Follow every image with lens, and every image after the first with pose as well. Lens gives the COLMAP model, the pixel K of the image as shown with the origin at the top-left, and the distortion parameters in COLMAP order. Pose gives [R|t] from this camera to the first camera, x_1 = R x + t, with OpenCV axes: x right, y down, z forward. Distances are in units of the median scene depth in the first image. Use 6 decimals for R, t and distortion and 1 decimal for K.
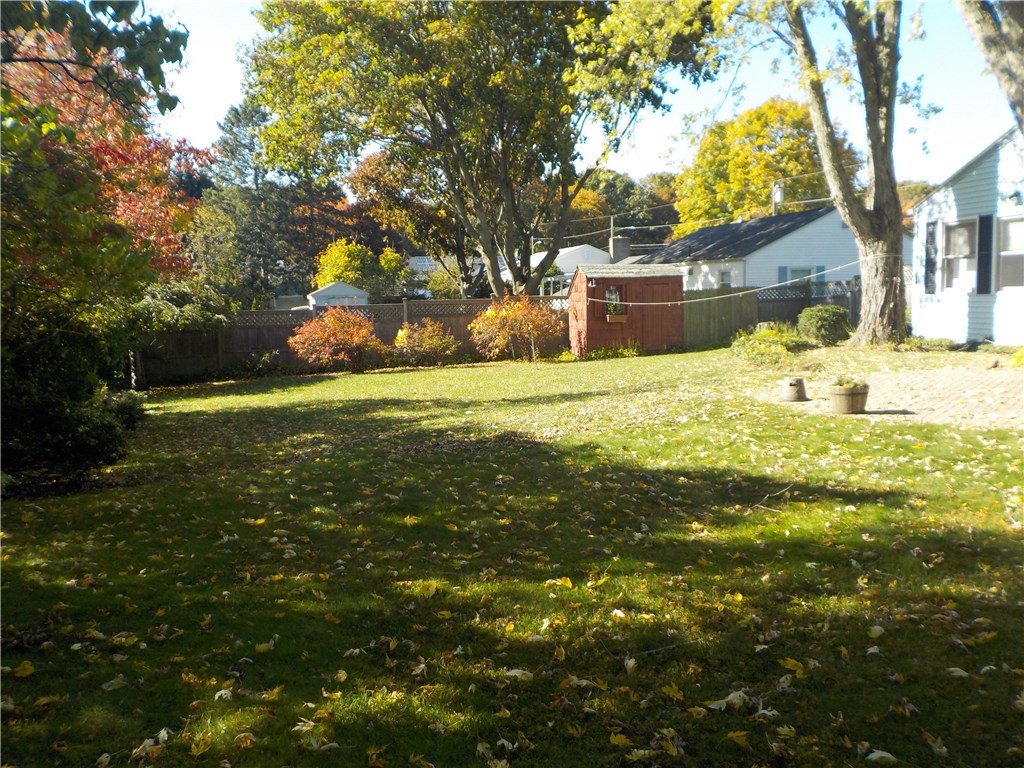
lens RADIAL K [[956.3, 0, 505.1], [0, 956.3, 384.0], [0, 0, 1]] dist [0.028613, -0.008157]
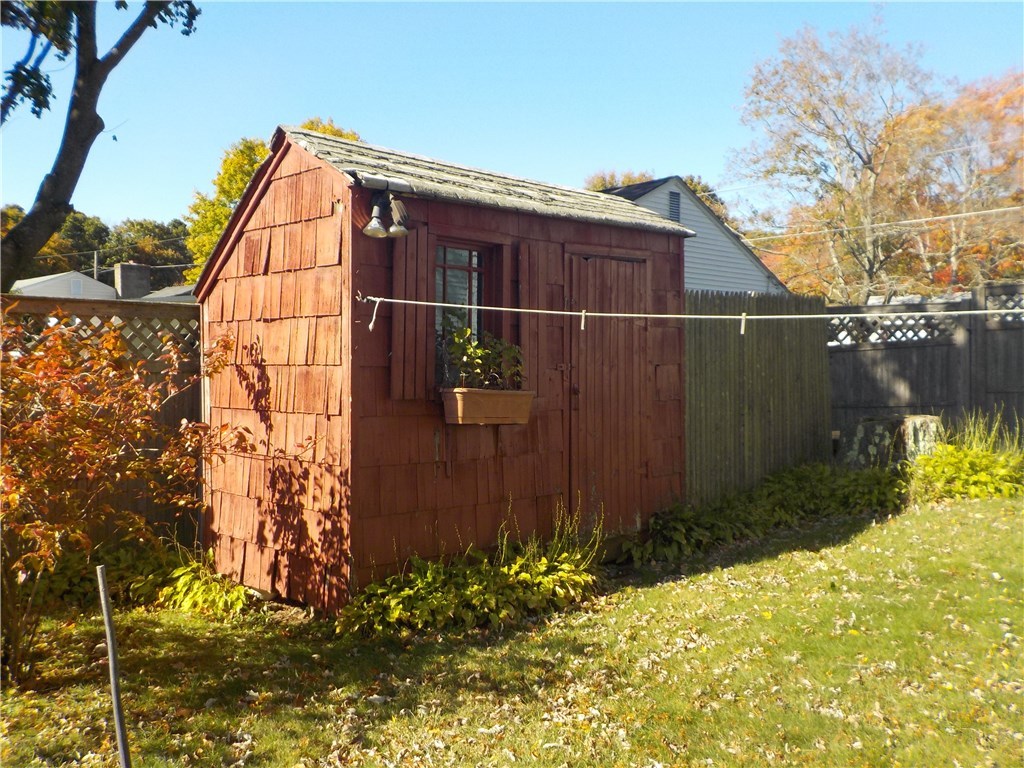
lens RADIAL K [[956.3, 0, 505.1], [0, 956.3, 384.0], [0, 0, 1]] dist [0.028613, -0.008157]
pose [[0.854806, 0.012803, 0.518790, 0.014117], [0.029406, 0.996894, -0.073053, -0.055804], [-0.518114, 0.077702, 0.851775, 0.794453]]
